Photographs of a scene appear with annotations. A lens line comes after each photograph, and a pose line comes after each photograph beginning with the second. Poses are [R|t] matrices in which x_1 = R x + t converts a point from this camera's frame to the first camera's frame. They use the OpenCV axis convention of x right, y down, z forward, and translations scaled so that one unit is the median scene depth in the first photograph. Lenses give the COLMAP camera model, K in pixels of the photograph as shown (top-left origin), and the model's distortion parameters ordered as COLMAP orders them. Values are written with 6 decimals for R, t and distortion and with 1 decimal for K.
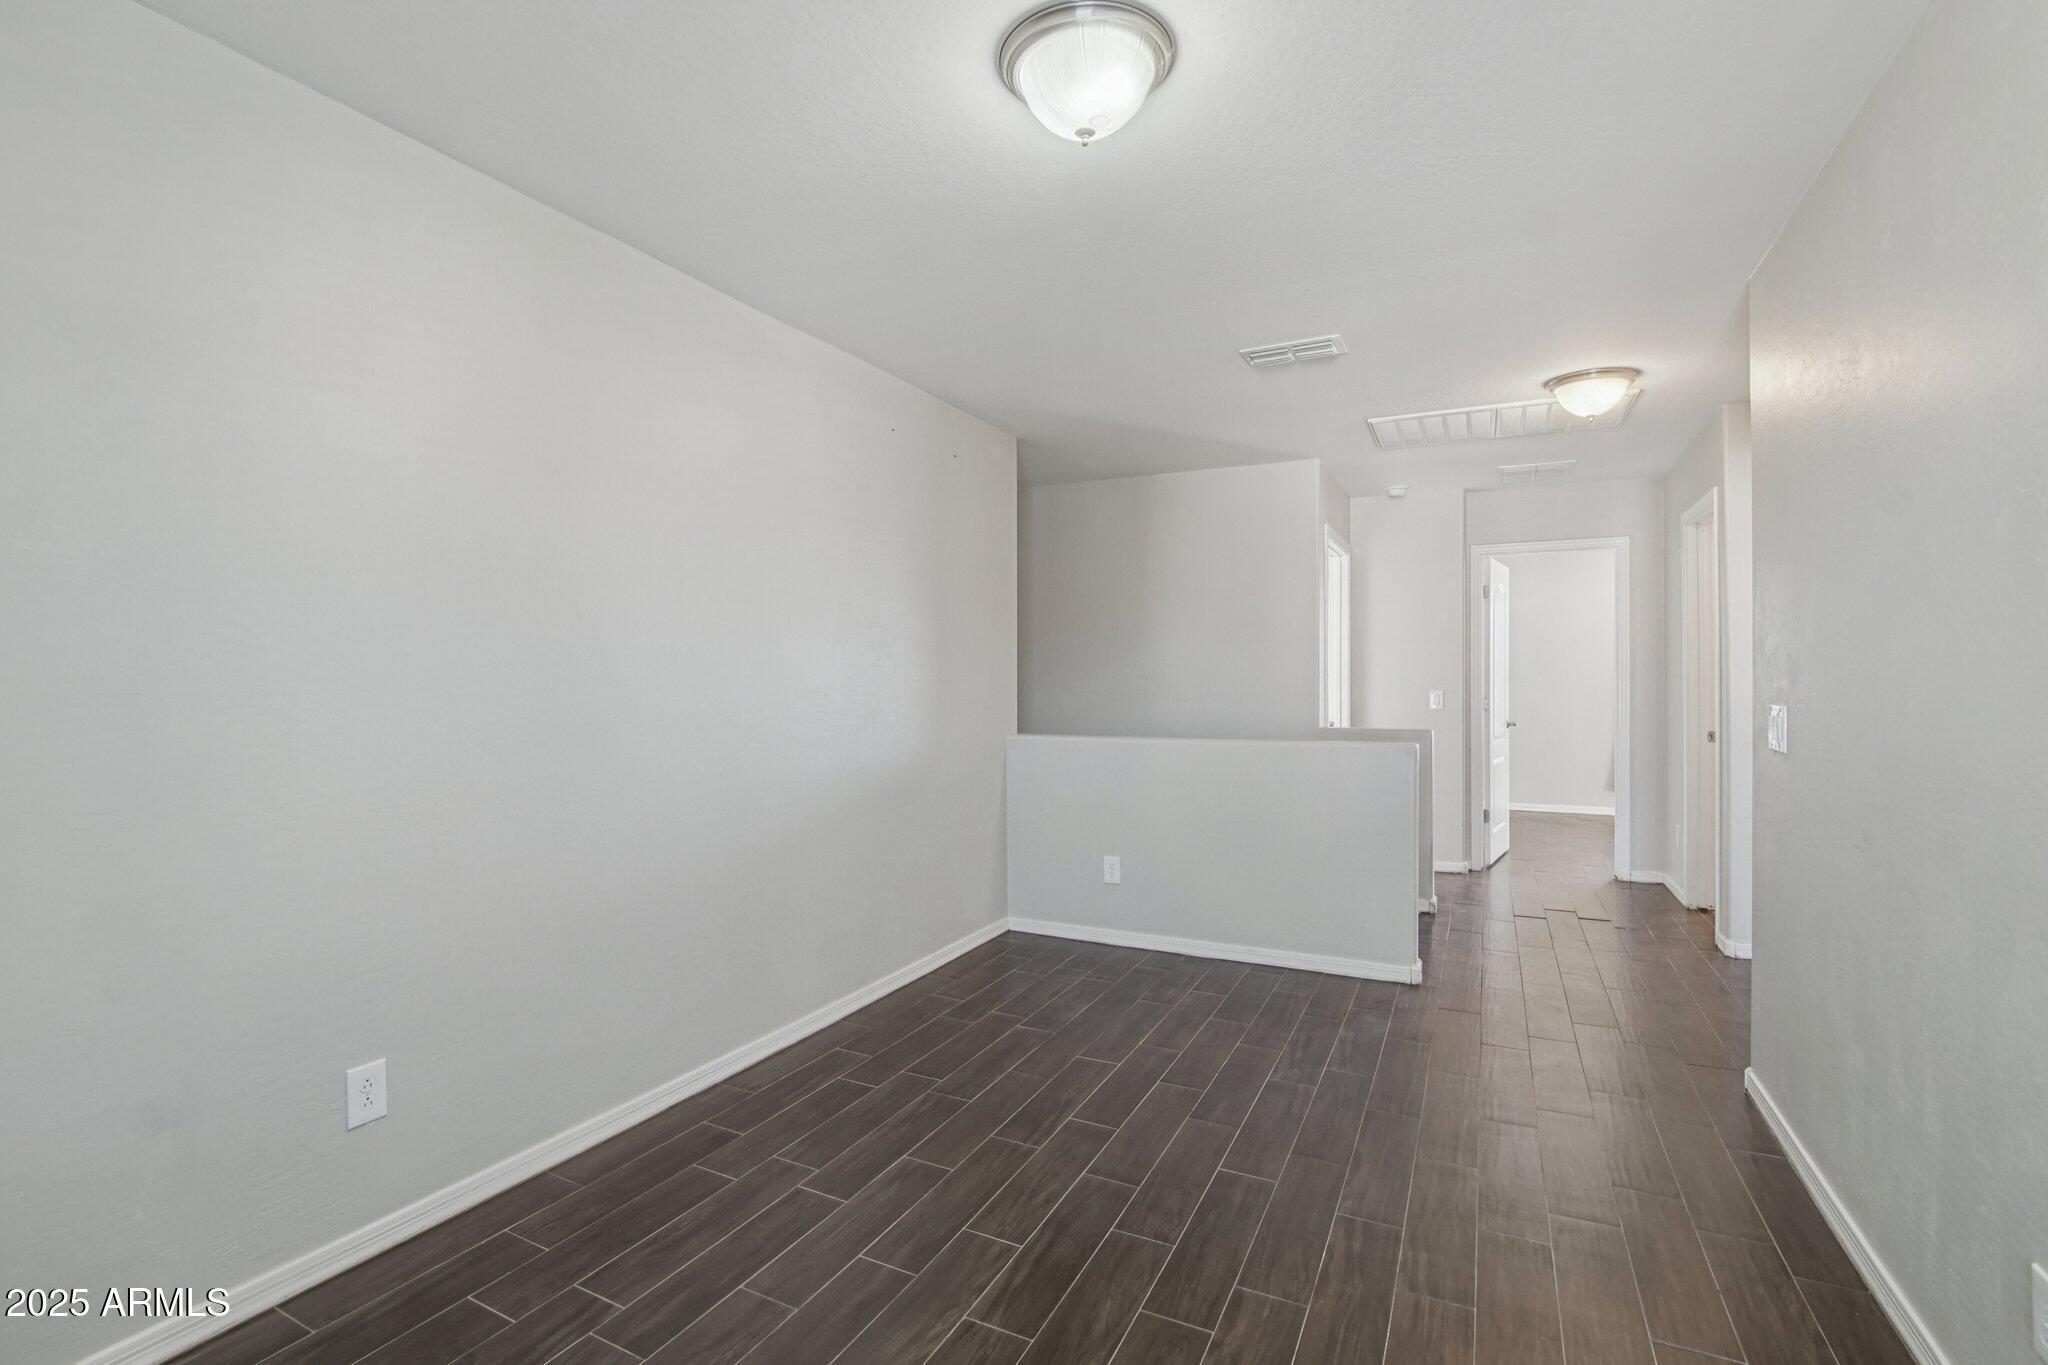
lens RADIAL K [[944.9, 0, 1015.6], [0, 944.9, 683.9], [0, 0, 1]] dist [-0.003748, -0.000168]
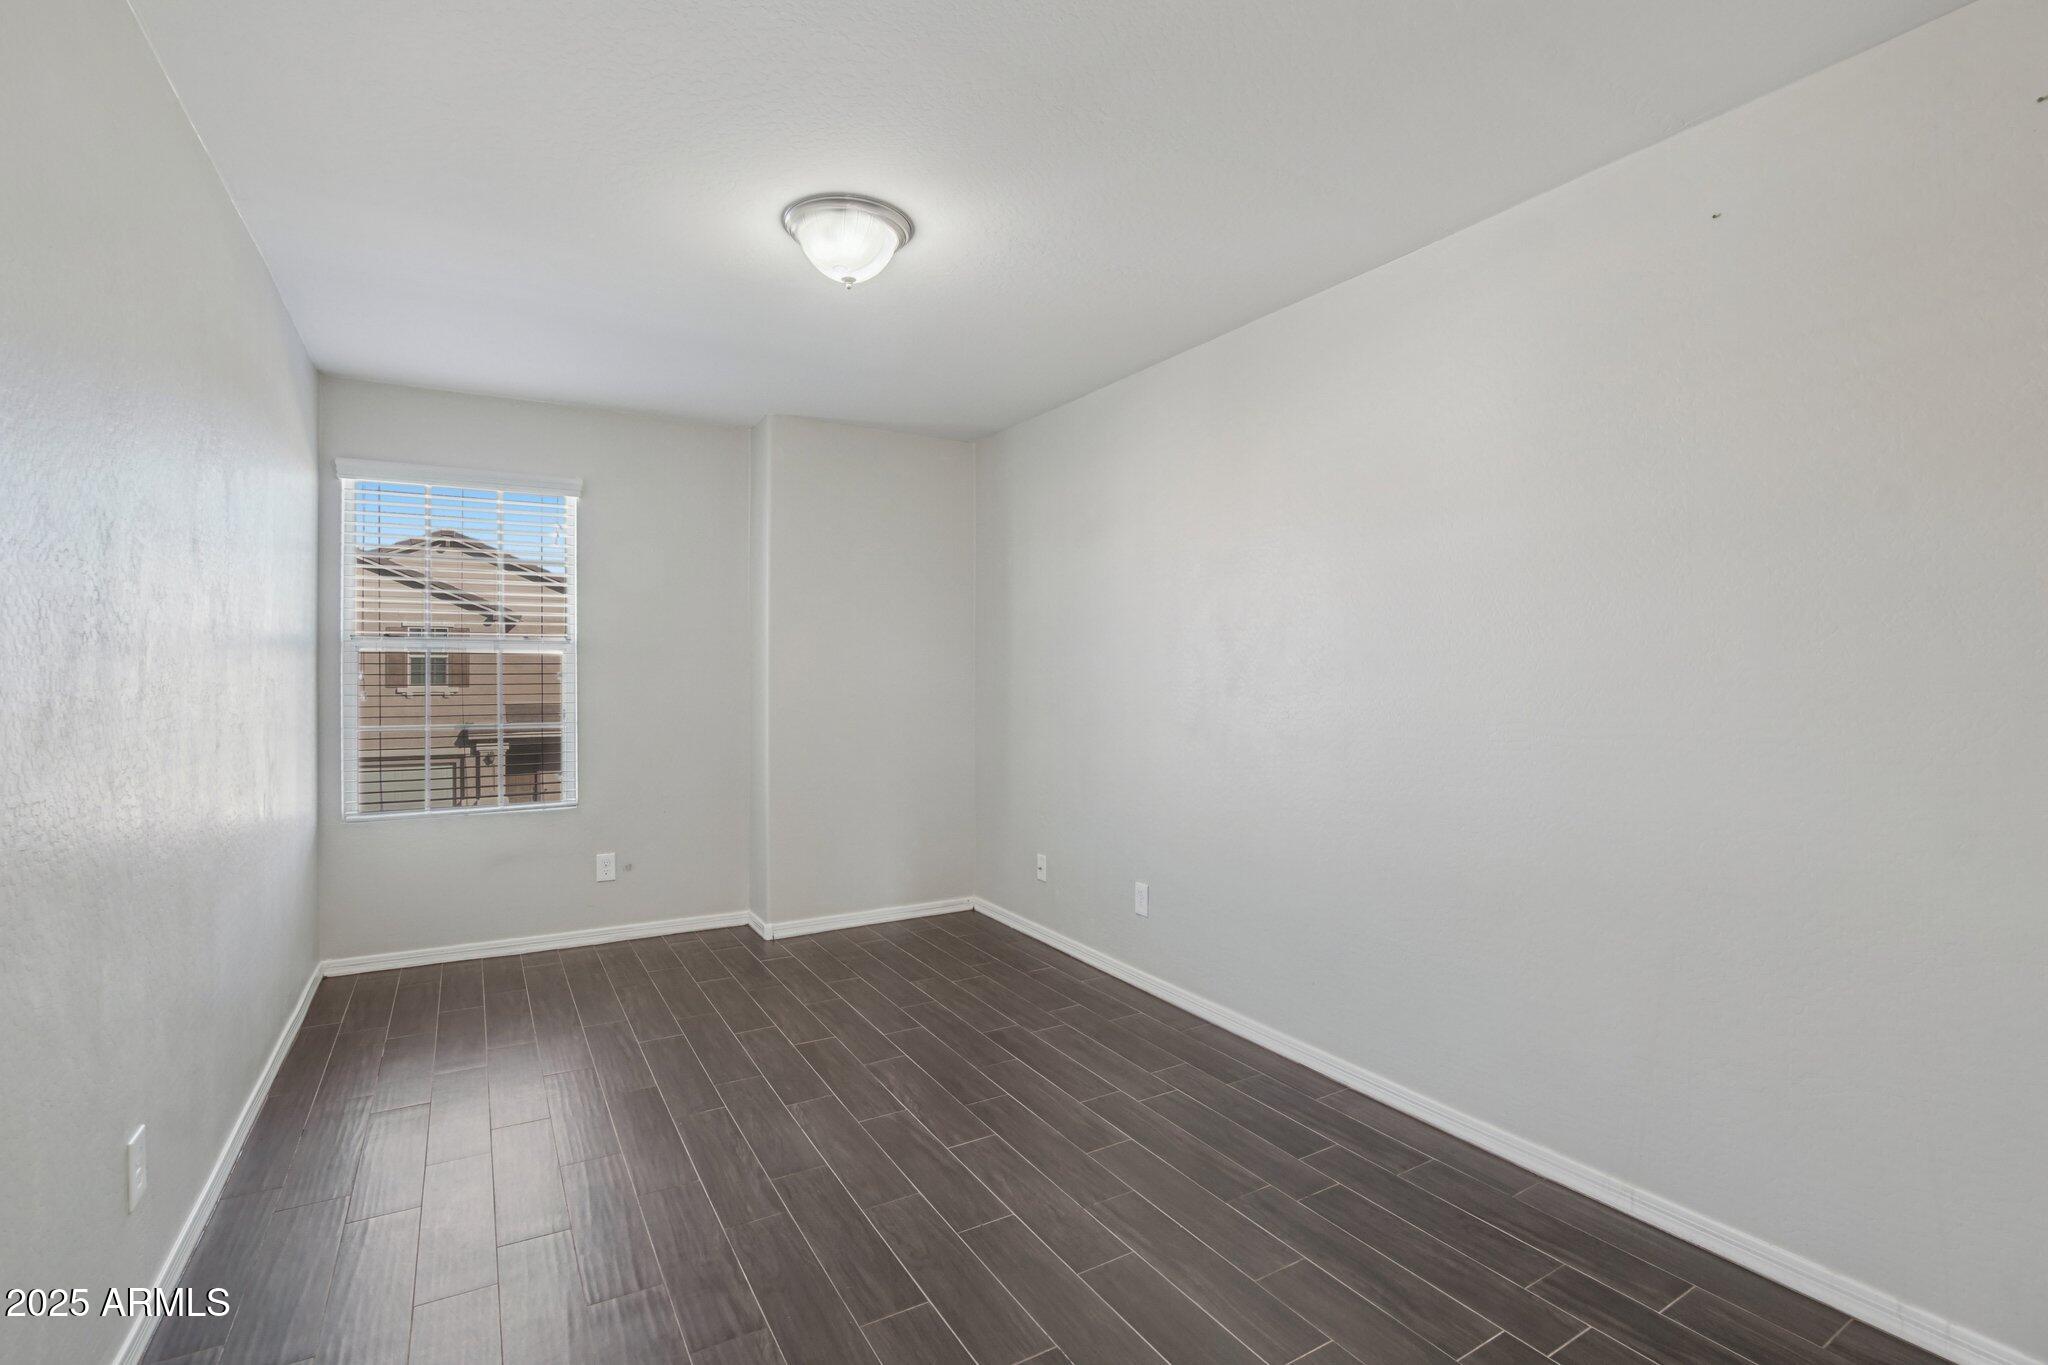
lens RADIAL K [[944.9, 0, 1016.4], [0, 944.9, 680.8], [0, 0, 1]] dist [-0.003748, -0.000168]
pose [[-0.548122, -0.001550, -0.836397, 0.933183], [-0.000965, 0.999999, -0.001221, 0.002382], [0.836398, 0.000138, -0.548123, 1.675724]]
